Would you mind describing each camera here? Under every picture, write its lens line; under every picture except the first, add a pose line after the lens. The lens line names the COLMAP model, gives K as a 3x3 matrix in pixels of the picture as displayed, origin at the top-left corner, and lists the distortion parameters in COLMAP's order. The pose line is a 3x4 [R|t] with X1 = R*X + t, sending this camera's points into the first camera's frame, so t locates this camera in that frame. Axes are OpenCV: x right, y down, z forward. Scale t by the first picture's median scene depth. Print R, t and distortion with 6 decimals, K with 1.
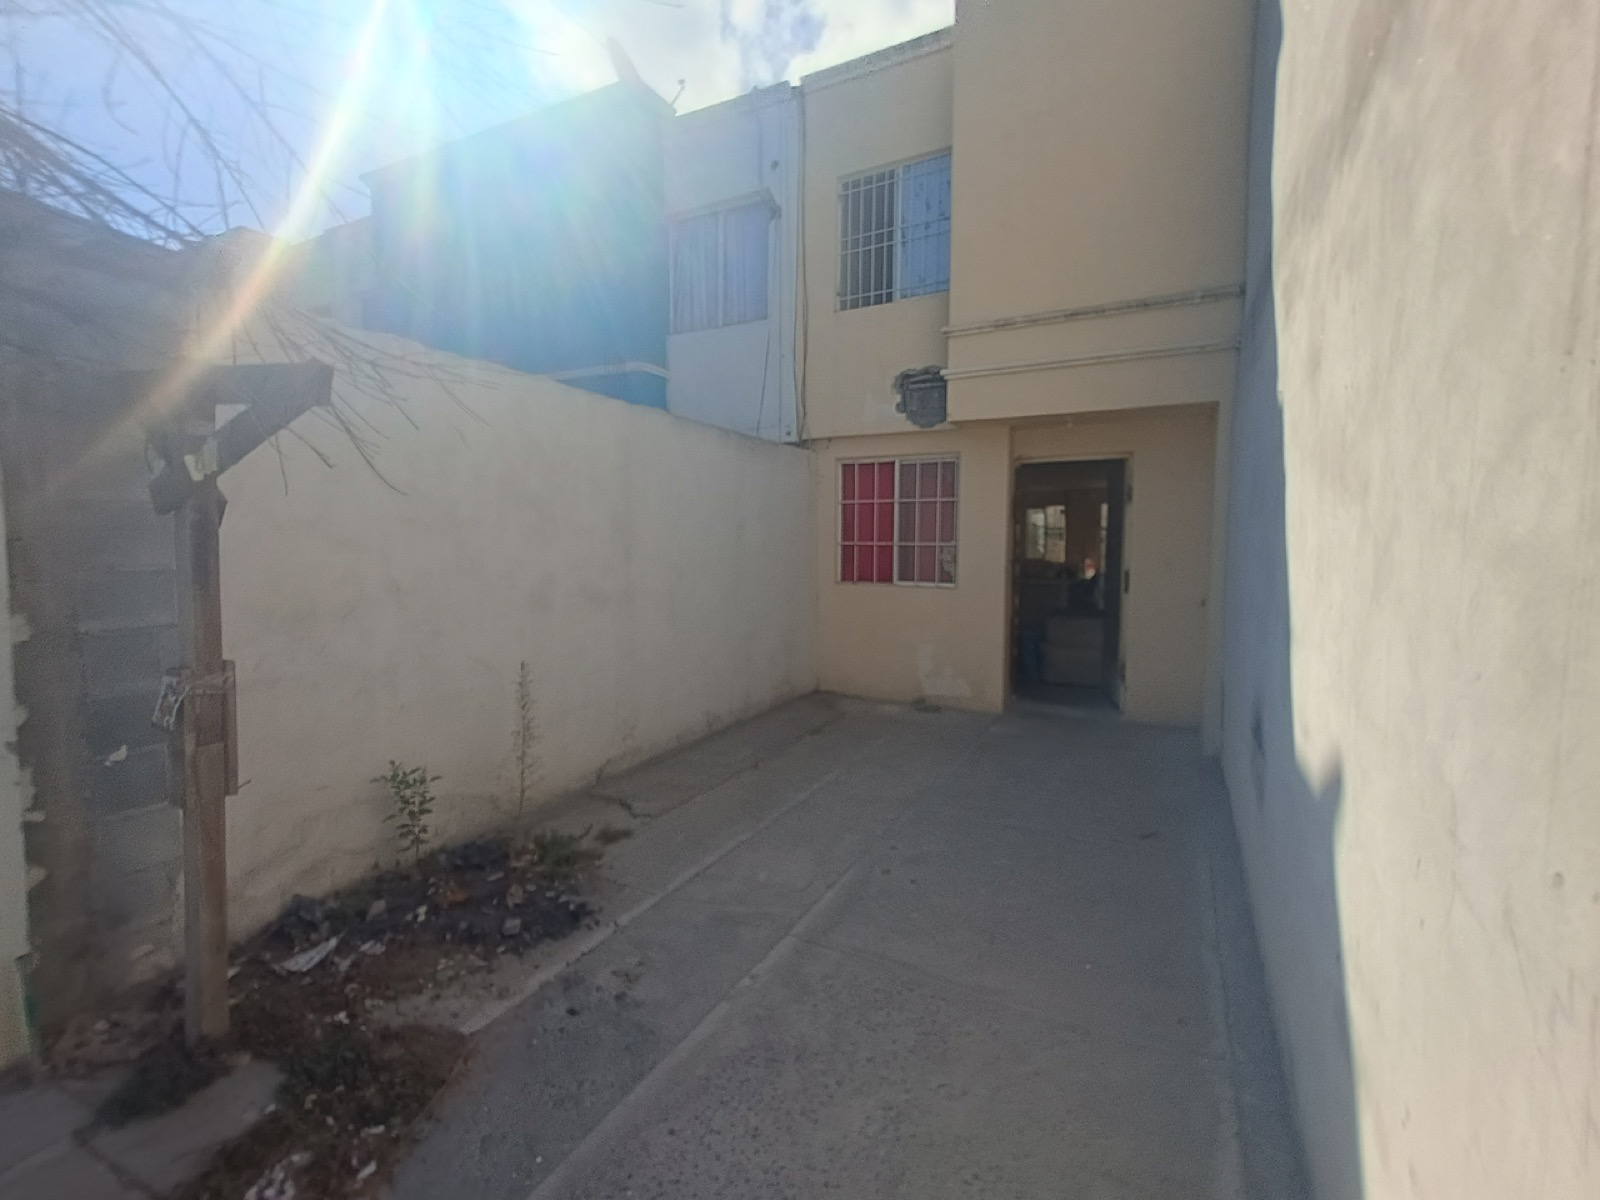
lens RADIAL K [[729.0, 0, 791.6], [0, 729.0, 592.0], [0, 0, 1]] dist [0.005053, -0.000010]
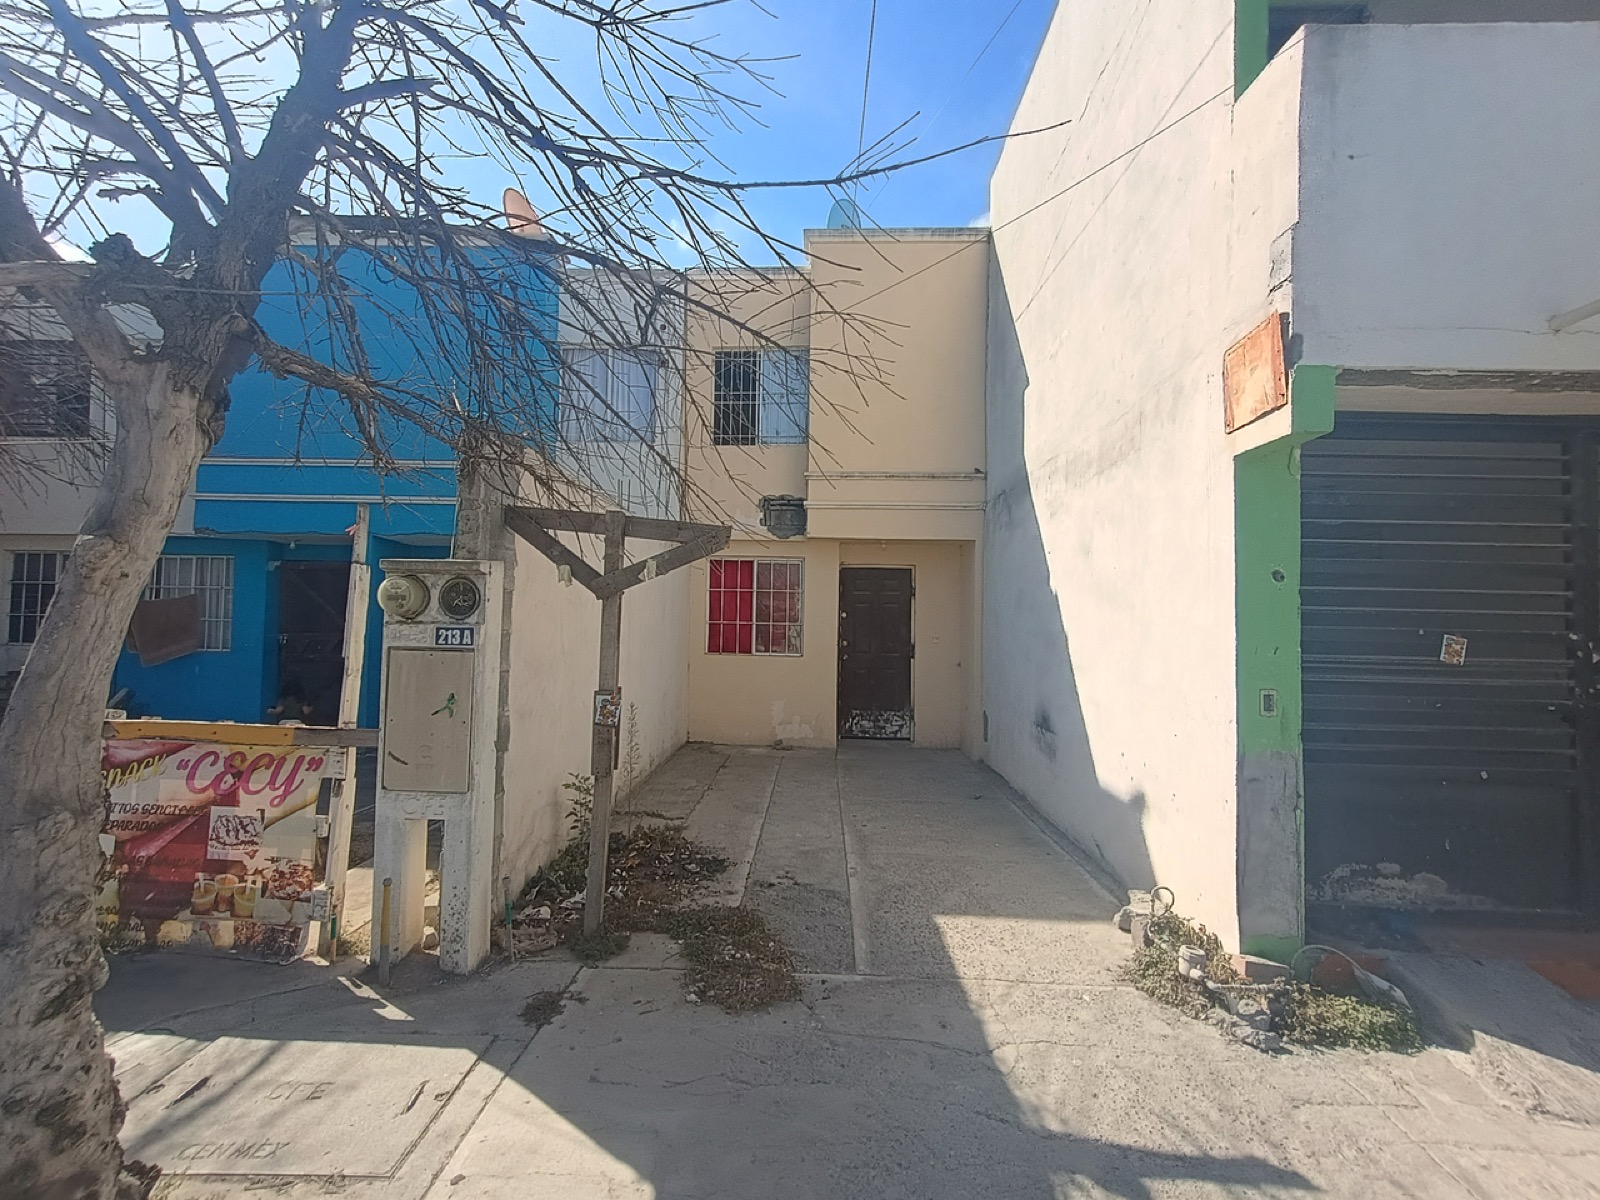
lens RADIAL K [[729.0, 0, 804.5], [0, 729.0, 598.5], [0, 0, 1]] dist [0.005053, -0.000010]
pose [[0.901747, 0.029208, 0.431277, -0.358152], [0.014356, 0.995141, -0.097412, 0.019284], [-0.432026, 0.094033, 0.896945, -0.225565]]
